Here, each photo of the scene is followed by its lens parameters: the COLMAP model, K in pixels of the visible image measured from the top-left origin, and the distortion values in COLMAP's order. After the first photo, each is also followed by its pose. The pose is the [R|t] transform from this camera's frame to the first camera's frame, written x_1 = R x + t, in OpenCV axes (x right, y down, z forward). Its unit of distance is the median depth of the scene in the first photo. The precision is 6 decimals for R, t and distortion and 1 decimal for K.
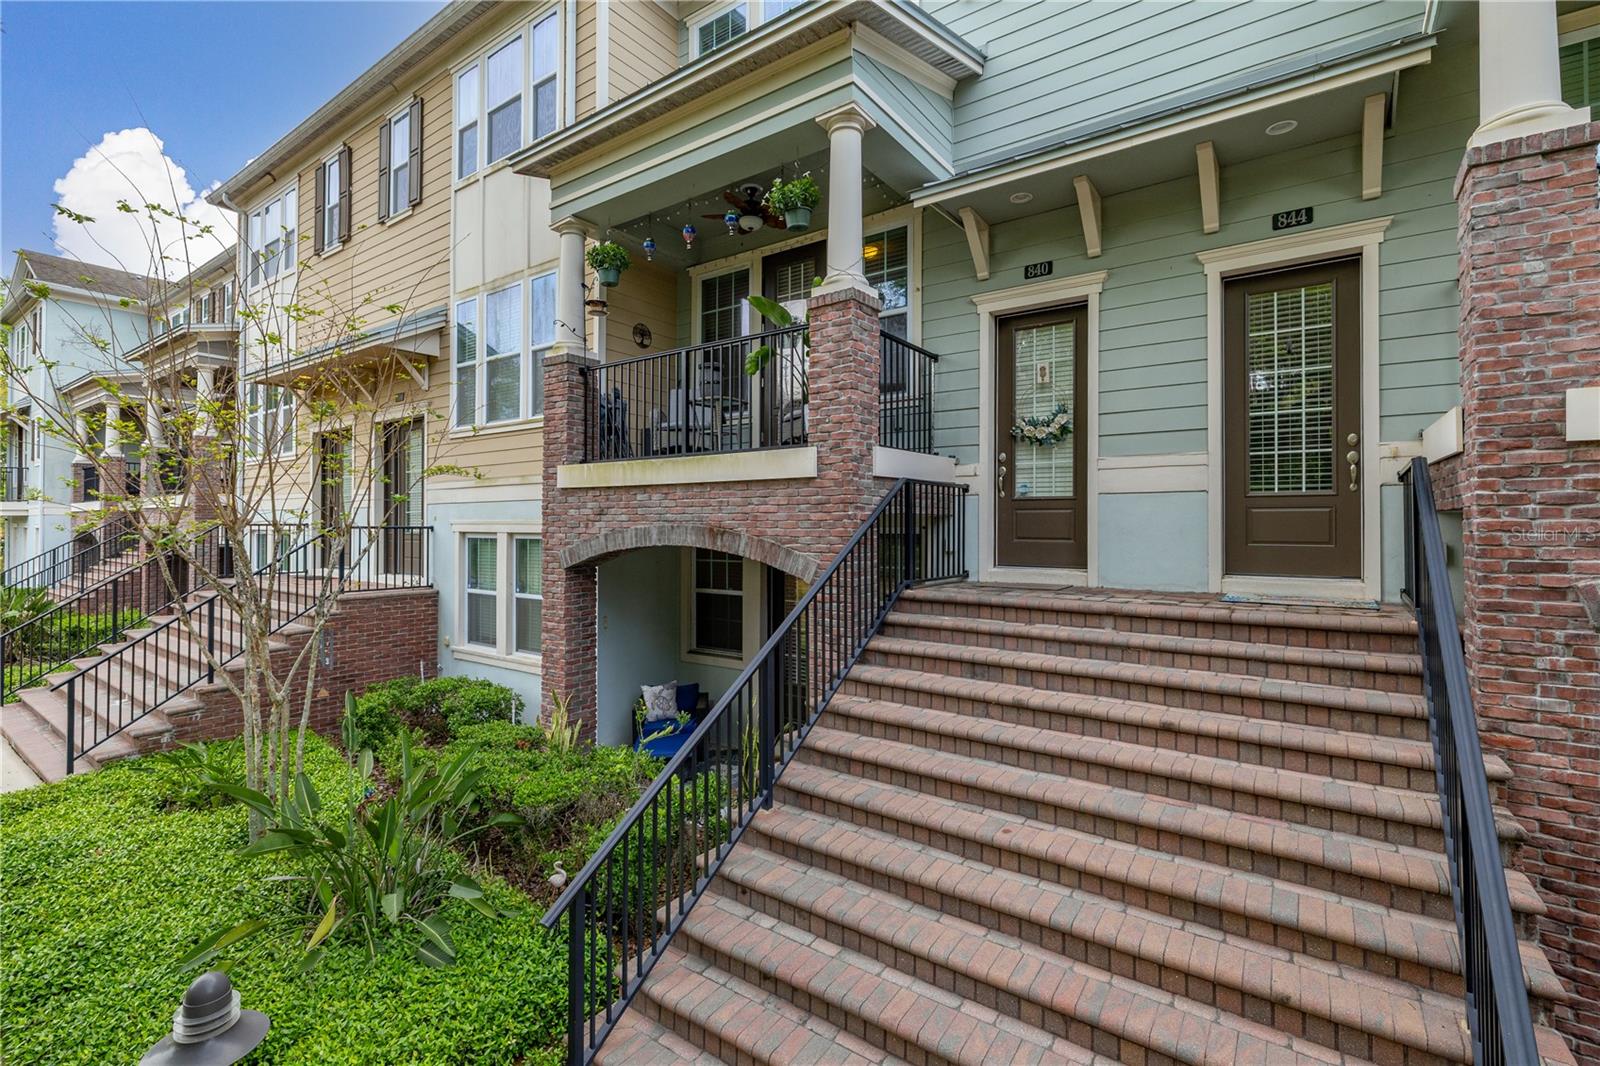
lens RADIAL K [[731.9, 0, 801.0], [0, 731.9, 526.7], [0, 0, 1]] dist [0.002996, 0.000085]
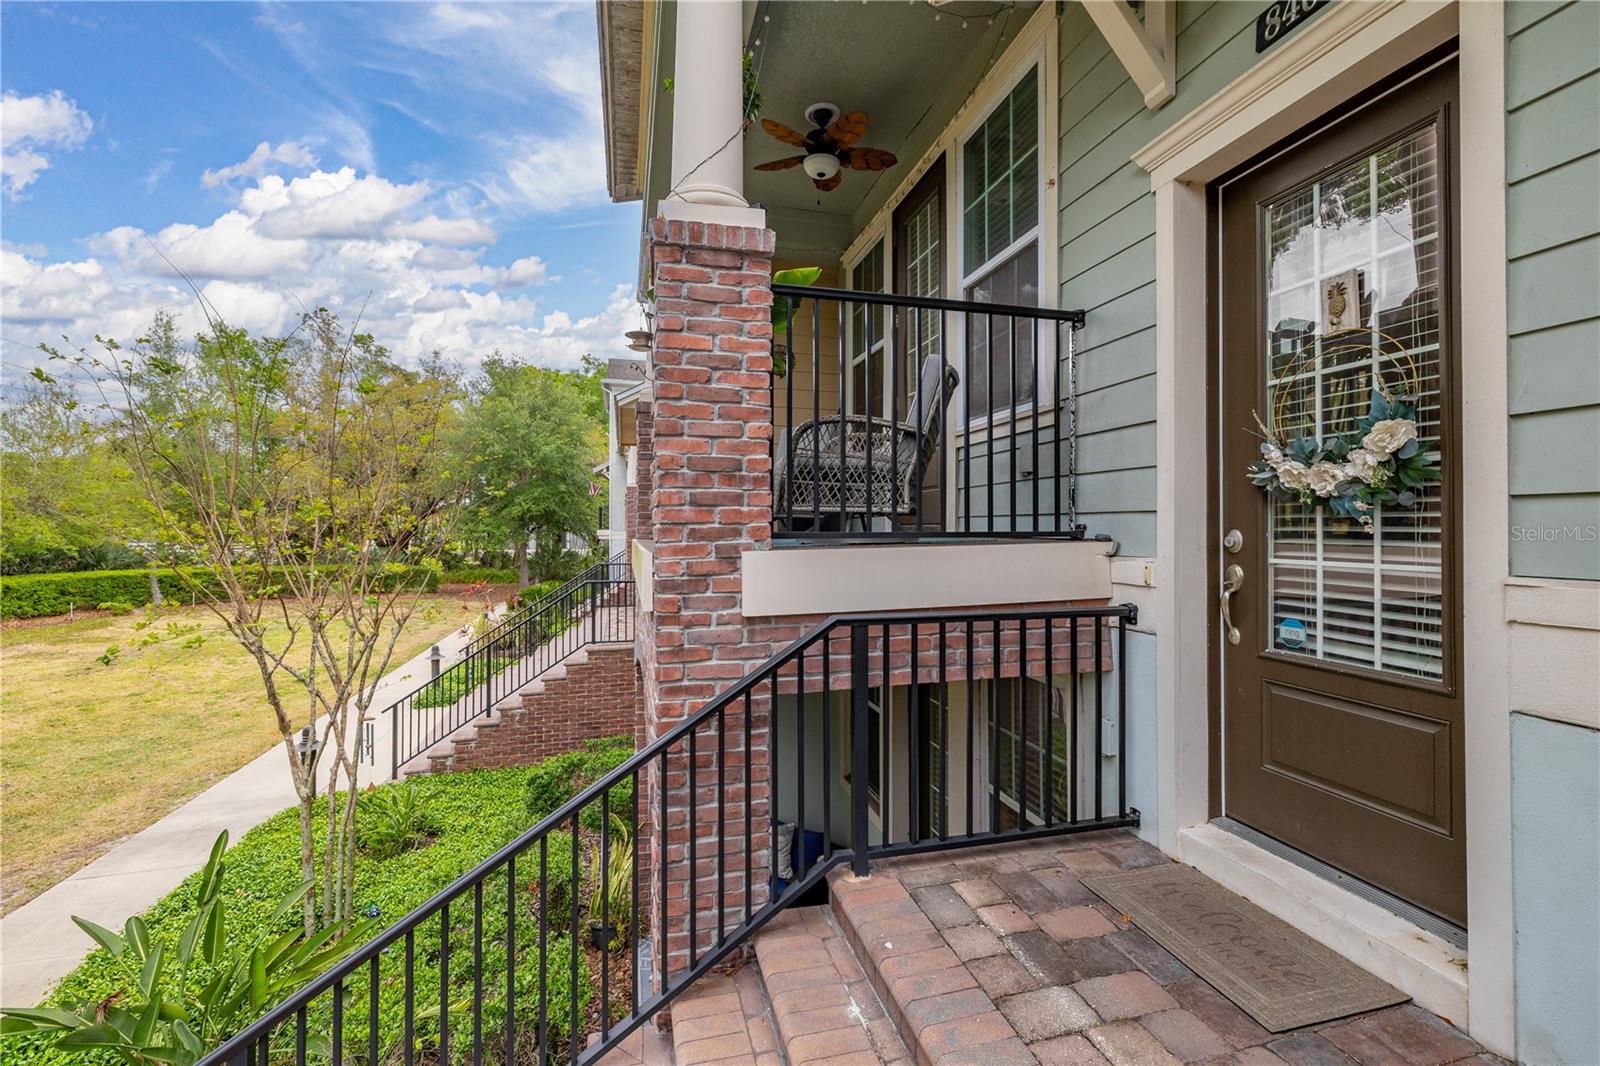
lens RADIAL K [[679.5, 0, 799.8], [0, 679.5, 524.0], [0, 0, 1]] dist [0.001451, 0.000198]
pose [[0.772056, -0.008077, -0.635503, 0.329037], [0.003175, 0.999956, -0.008852, -0.102200], [0.635546, 0.004816, 0.772048, 0.579090]]
